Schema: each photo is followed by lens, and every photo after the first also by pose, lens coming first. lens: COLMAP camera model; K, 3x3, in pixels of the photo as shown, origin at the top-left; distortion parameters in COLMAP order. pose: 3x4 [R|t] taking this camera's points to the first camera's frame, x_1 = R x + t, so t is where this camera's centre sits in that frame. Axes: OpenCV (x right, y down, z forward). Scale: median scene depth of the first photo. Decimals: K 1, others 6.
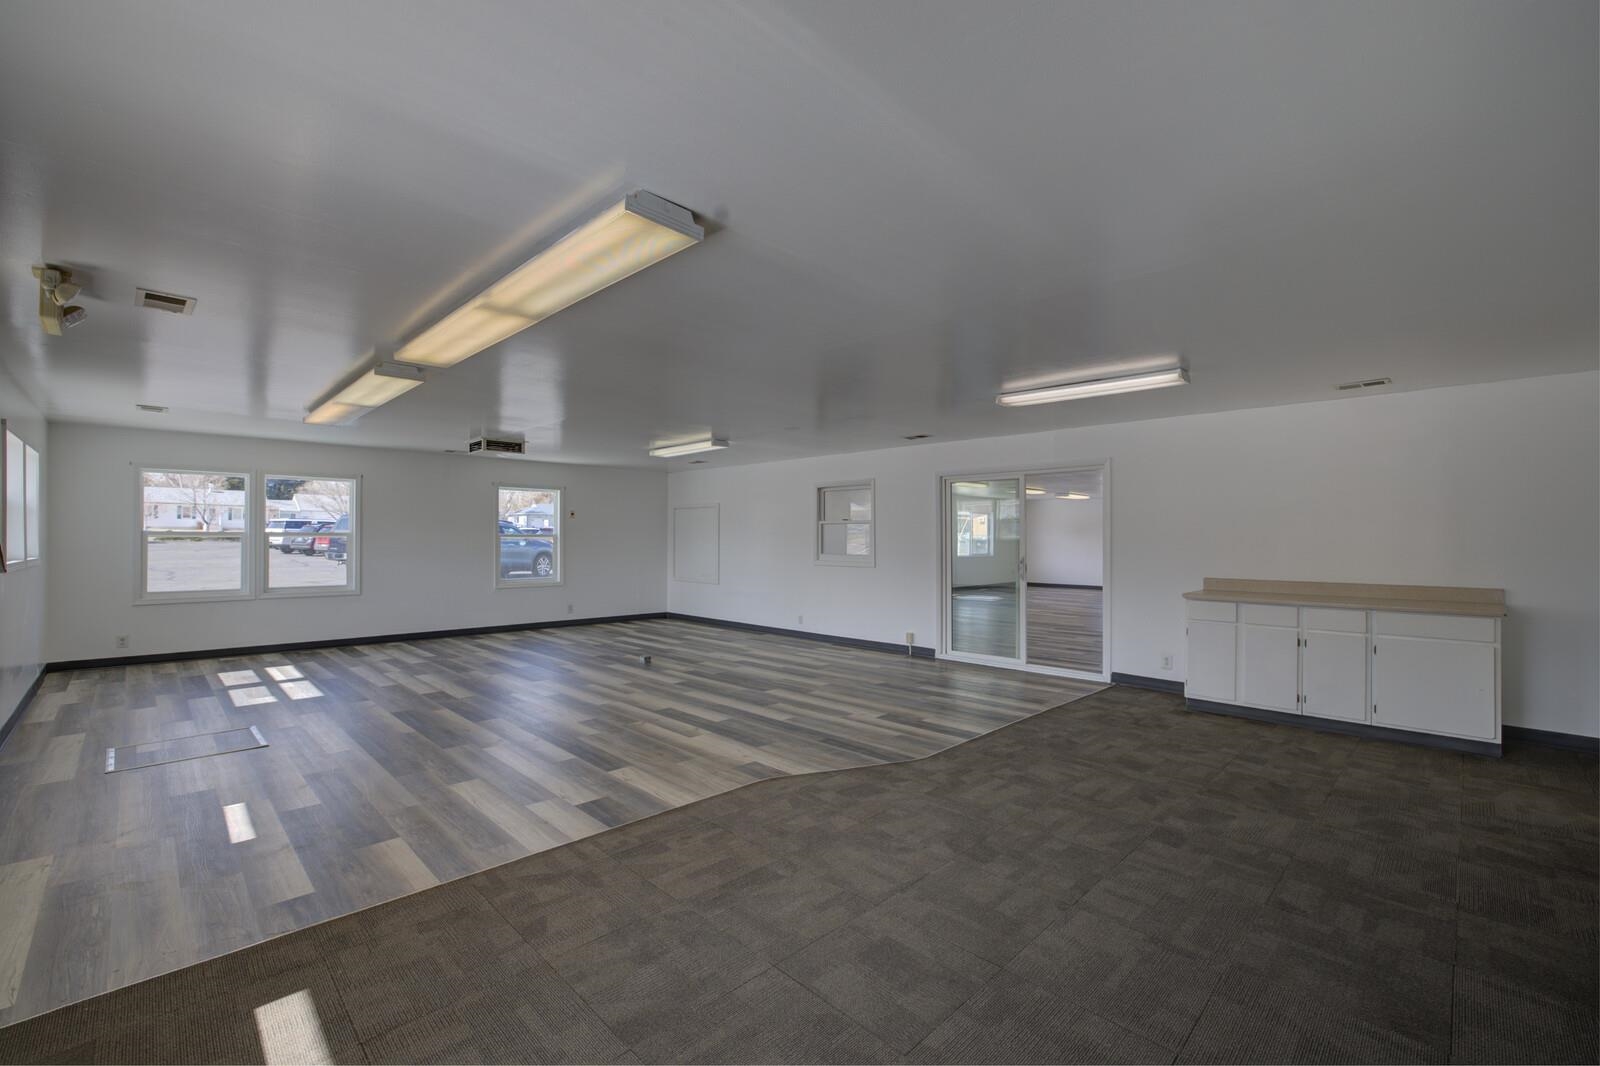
lens RADIAL K [[675.0, 0, 800.0], [0, 675.0, 533.0], [0, 0, 1]] dist [-0.029389, -0.000001]
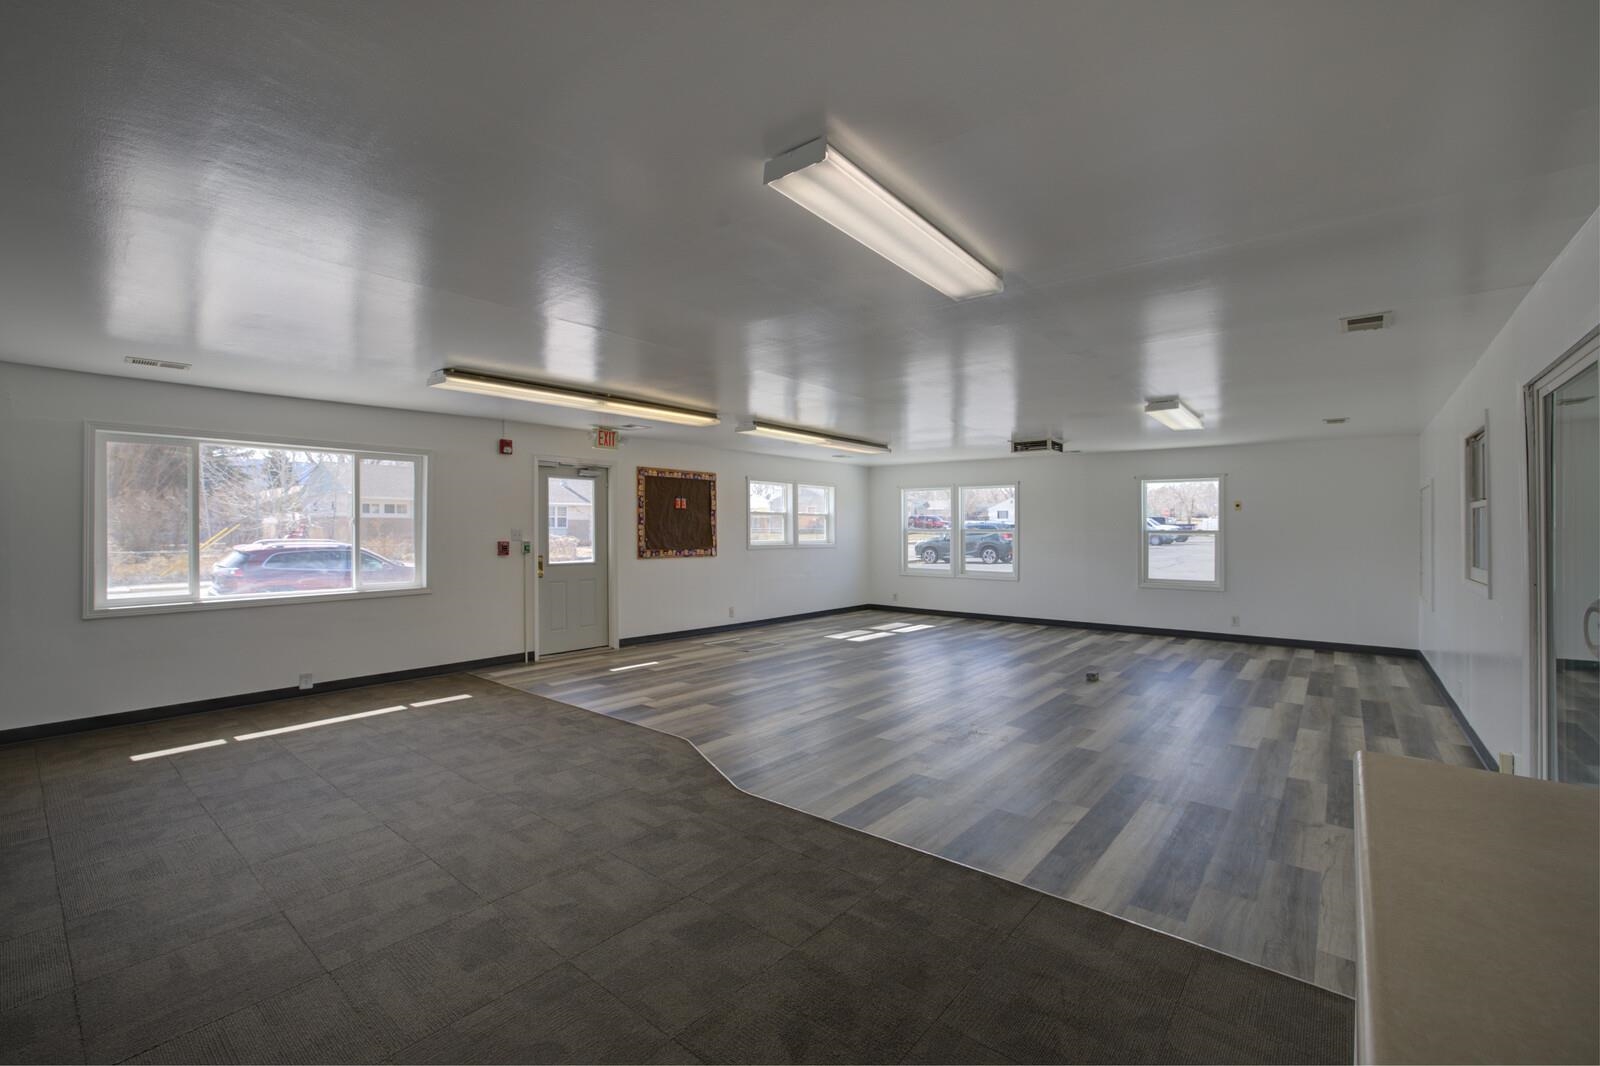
lens RADIAL K [[675.0, 0, 800.0], [0, 675.0, 533.0], [0, 0, 1]] dist [-0.029389, -0.000001]
pose [[0.105674, -0.004186, -0.994392, 1.155035], [0.006392, 0.999973, -0.003531, 0.013924], [0.994380, -0.005983, 0.105698, 1.098072]]
